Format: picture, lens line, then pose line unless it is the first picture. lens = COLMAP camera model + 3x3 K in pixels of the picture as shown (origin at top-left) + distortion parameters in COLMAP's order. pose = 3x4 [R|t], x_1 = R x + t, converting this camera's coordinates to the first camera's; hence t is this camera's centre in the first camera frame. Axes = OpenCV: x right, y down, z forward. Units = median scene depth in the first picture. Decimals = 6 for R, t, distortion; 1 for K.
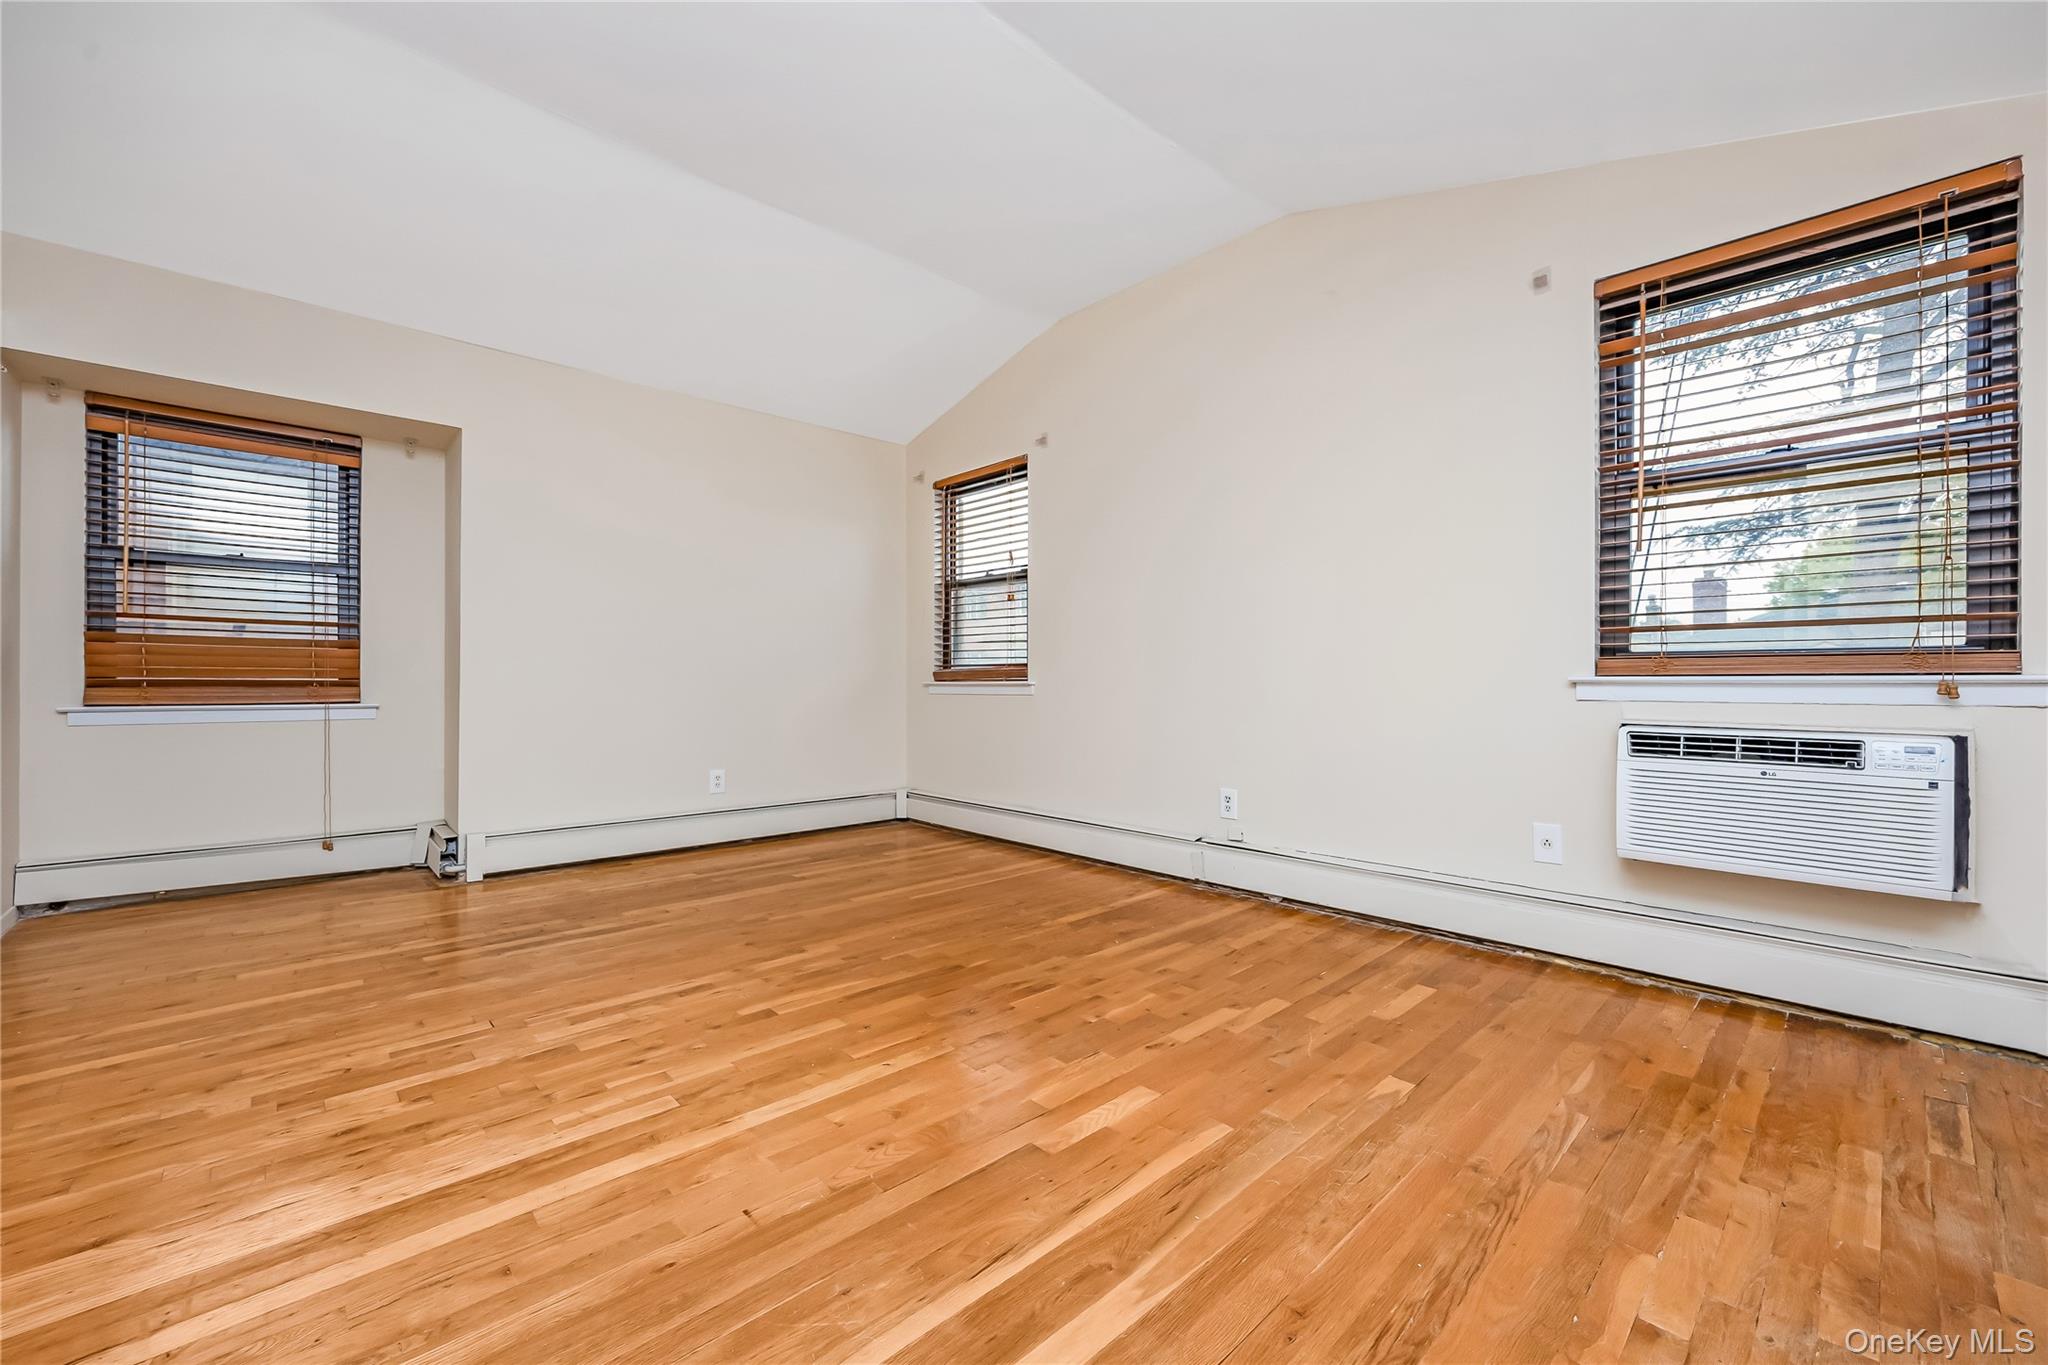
lens RADIAL K [[797.0, 0, 1034.0], [0, 797.0, 681.3], [0, 0, 1]] dist [-0.003154, -0.000134]
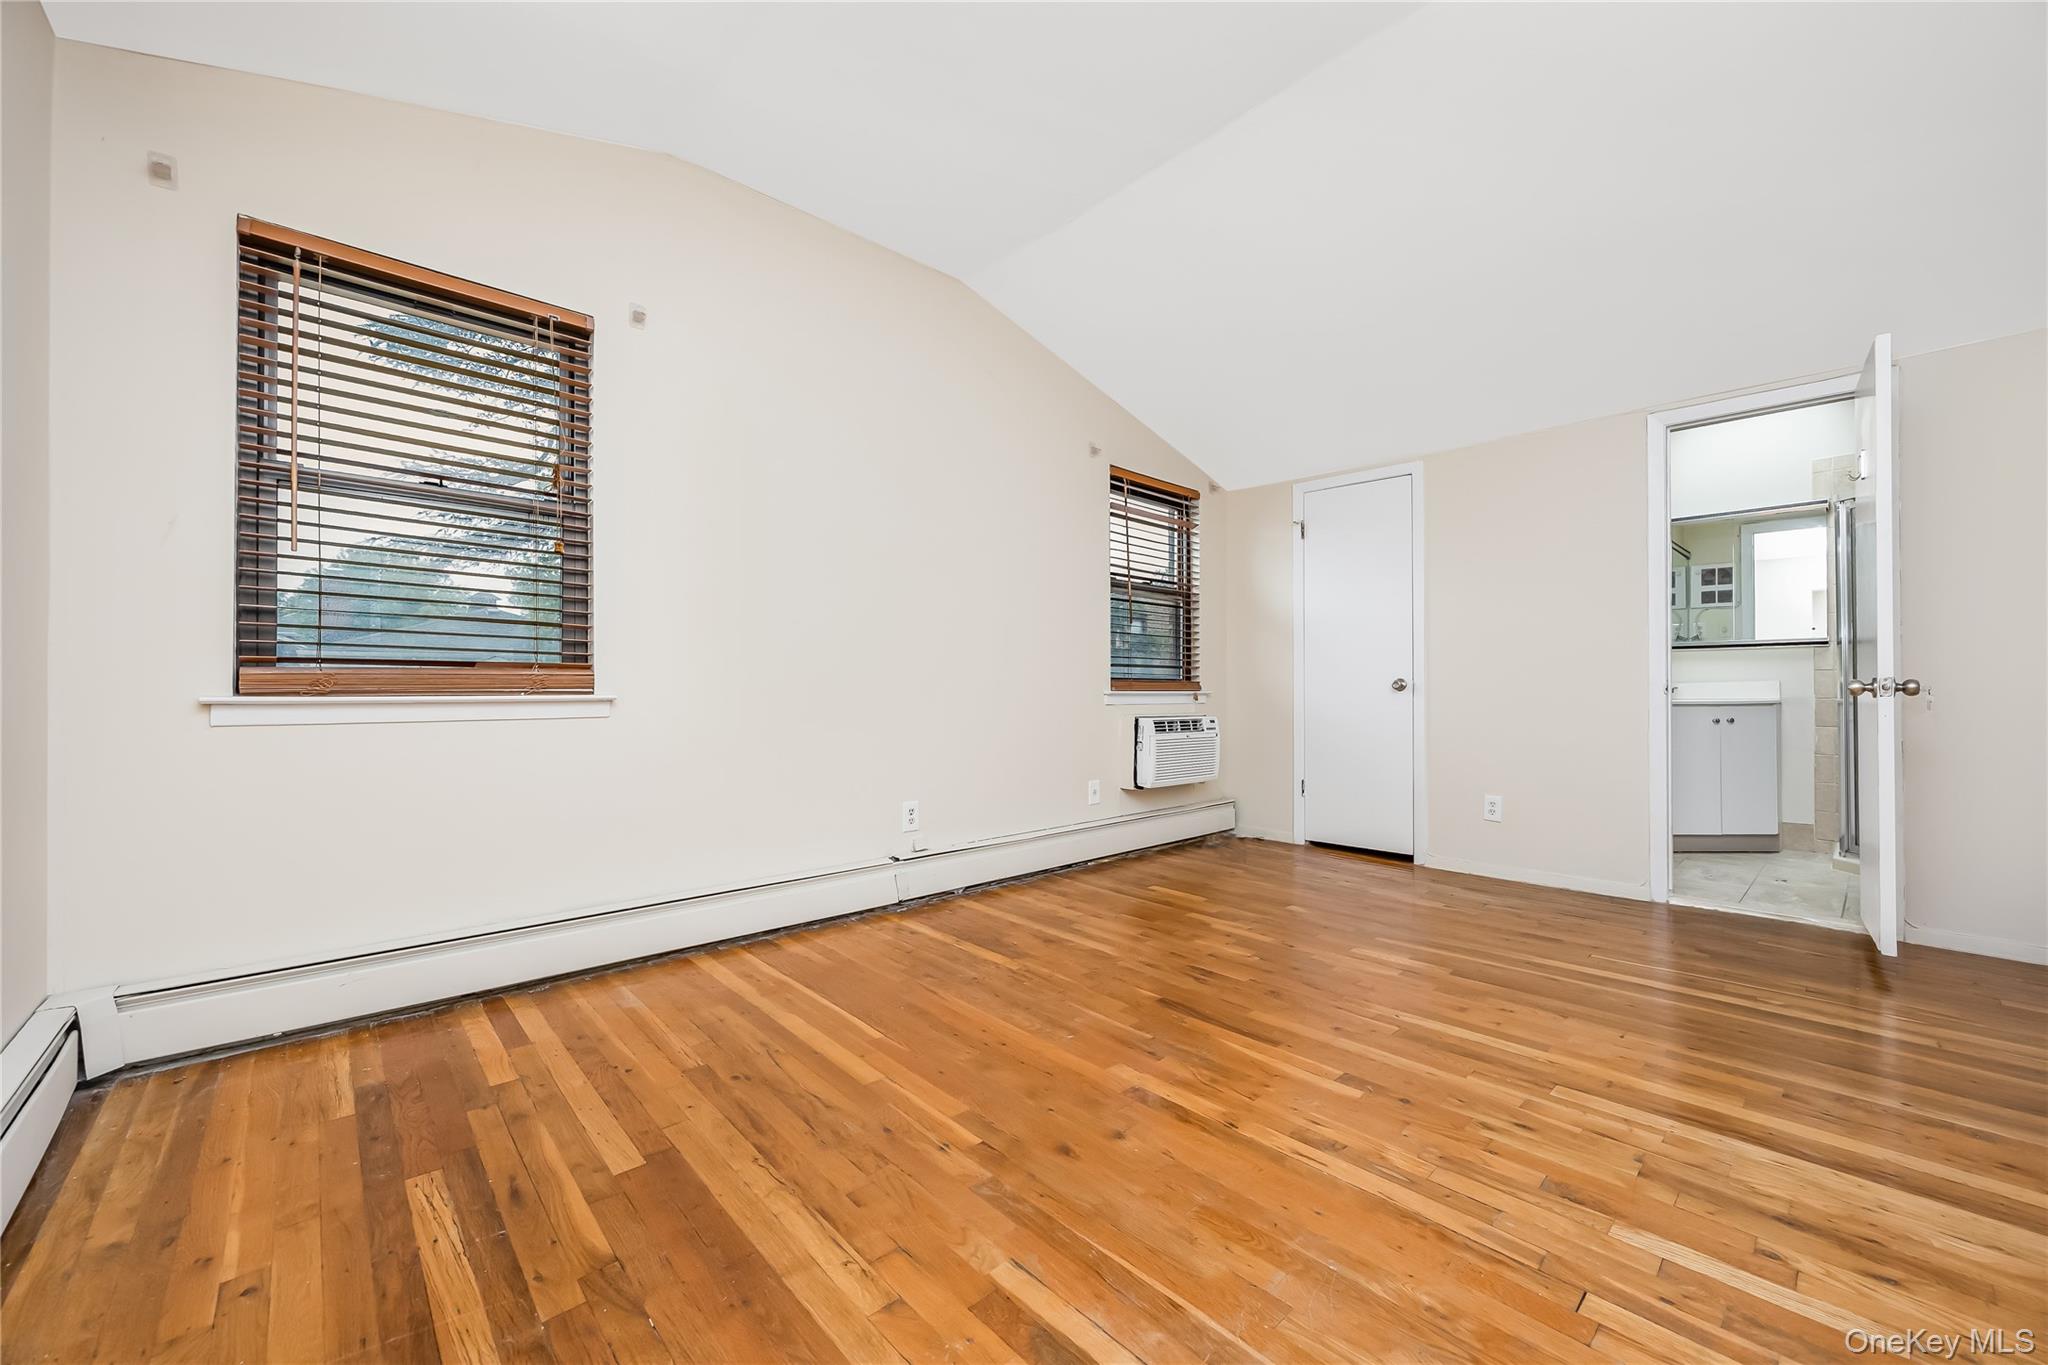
lens RADIAL K [[797.0, 0, 1035.6], [0, 797.0, 688.9], [0, 0, 1]] dist [-0.003154, -0.000134]
pose [[0.010402, 0.001483, 0.999945, -1.097142], [-0.003375, 0.999993, -0.001448, -0.007505], [-0.999940, -0.003359, 0.010407, 1.209813]]
